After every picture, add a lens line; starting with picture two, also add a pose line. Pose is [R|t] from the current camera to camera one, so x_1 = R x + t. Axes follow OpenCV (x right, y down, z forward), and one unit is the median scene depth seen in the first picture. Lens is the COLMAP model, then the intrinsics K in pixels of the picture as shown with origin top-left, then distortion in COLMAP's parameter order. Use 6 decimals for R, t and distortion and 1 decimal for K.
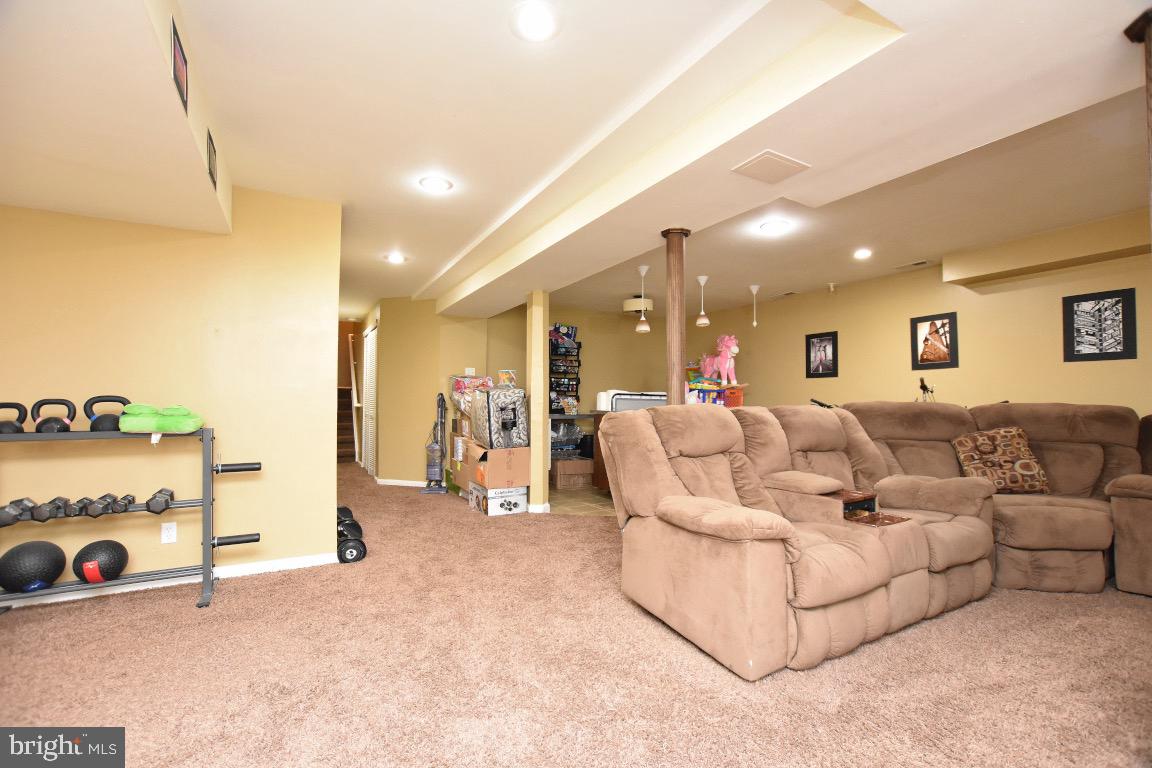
lens RADIAL K [[479.0, 0, 571.6], [0, 479.0, 389.6], [0, 0, 1]] dist [-0.016834, 0.000259]
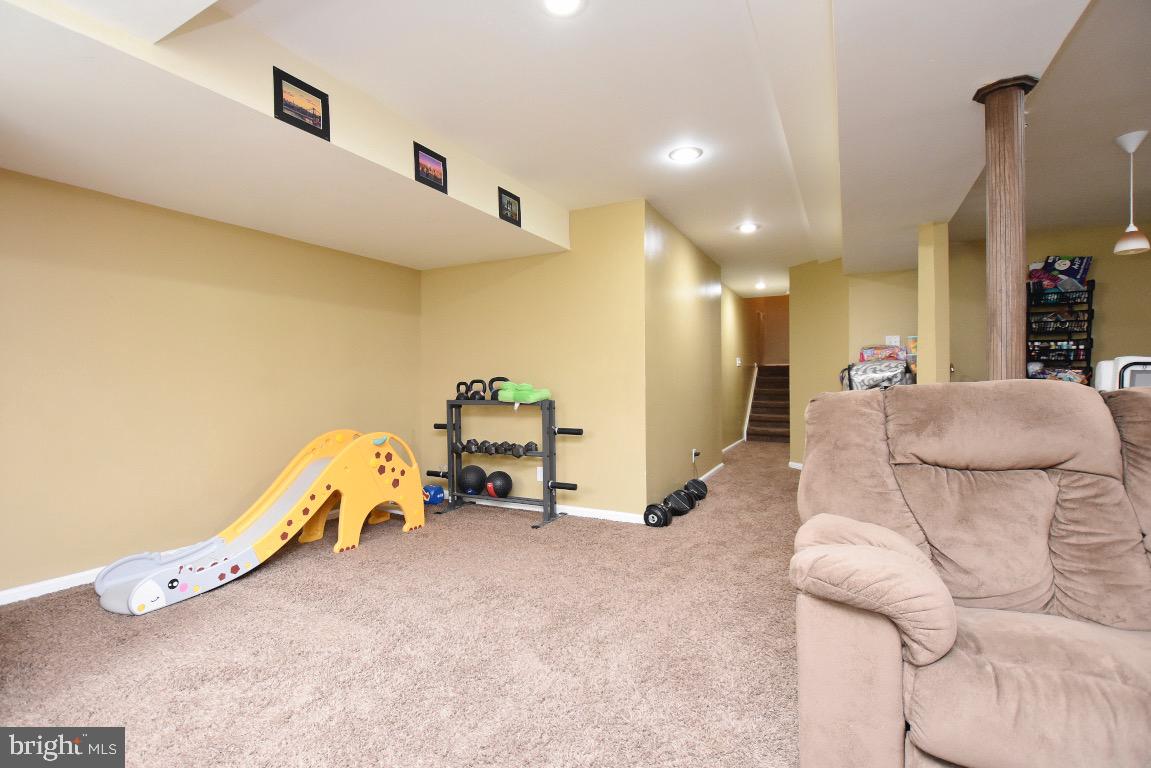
lens RADIAL K [[513.6, 0, 572.5], [0, 513.6, 384.6], [0, 0, 1]] dist [-0.034352, 0.005525]
pose [[0.569792, 0.002372, -0.821785, 0.486433], [0.027644, 0.999375, 0.022052, 0.007008], [0.821324, -0.035283, 0.569370, 0.232370]]
